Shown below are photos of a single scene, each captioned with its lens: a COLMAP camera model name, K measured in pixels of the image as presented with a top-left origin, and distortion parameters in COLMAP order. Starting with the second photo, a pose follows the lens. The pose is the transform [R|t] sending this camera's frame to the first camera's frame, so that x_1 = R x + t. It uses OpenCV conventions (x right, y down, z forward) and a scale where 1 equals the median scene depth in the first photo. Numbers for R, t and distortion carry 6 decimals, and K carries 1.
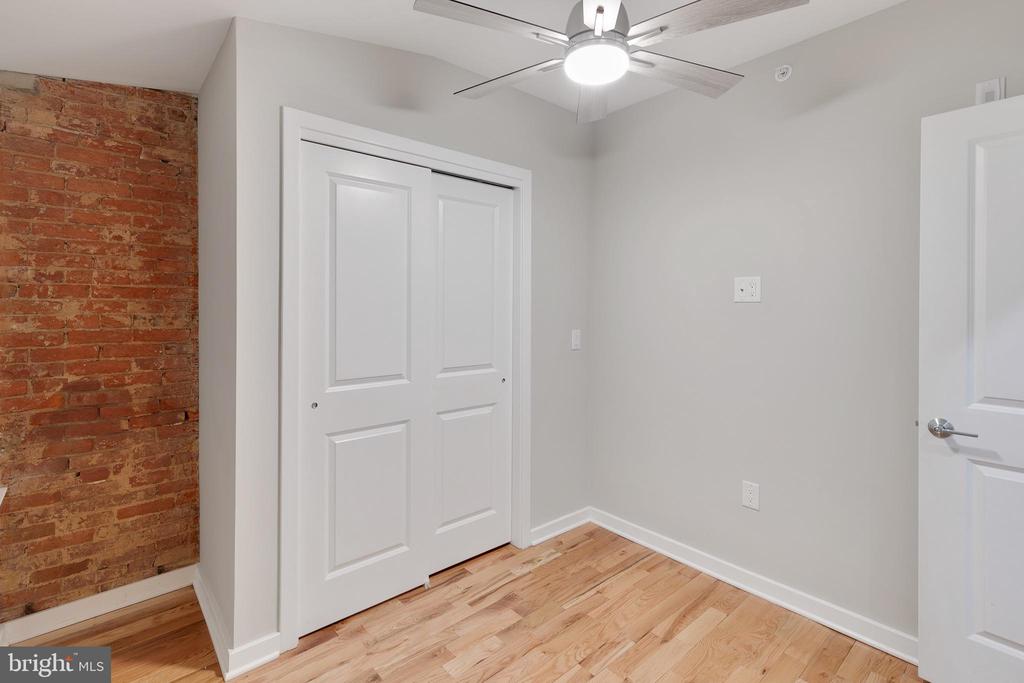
lens RADIAL K [[469.9, 0, 517.6], [0, 469.9, 313.3], [0, 0, 1]] dist [0.003674, -0.001347]
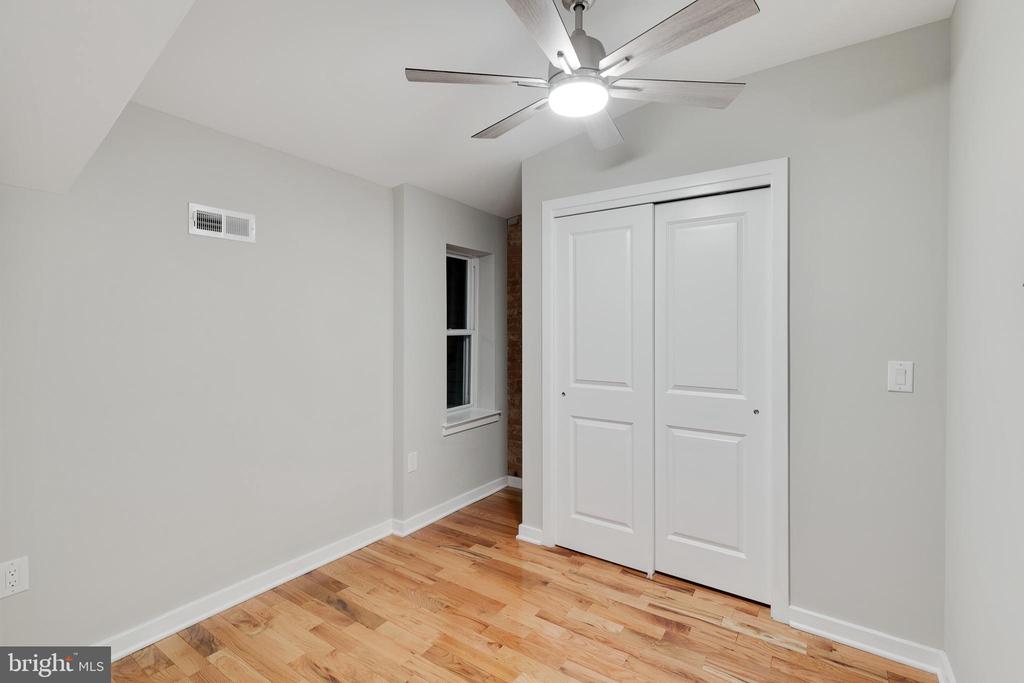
lens RADIAL K [[469.9, 0, 518.1], [0, 469.9, 336.1], [0, 0, 1]] dist [0.003674, -0.001347]
pose [[0.247066, 0.012337, -0.968920, 0.842220], [-0.011038, 0.999890, 0.009917, 0.000429], [0.968936, 0.008245, 0.247175, 0.432364]]
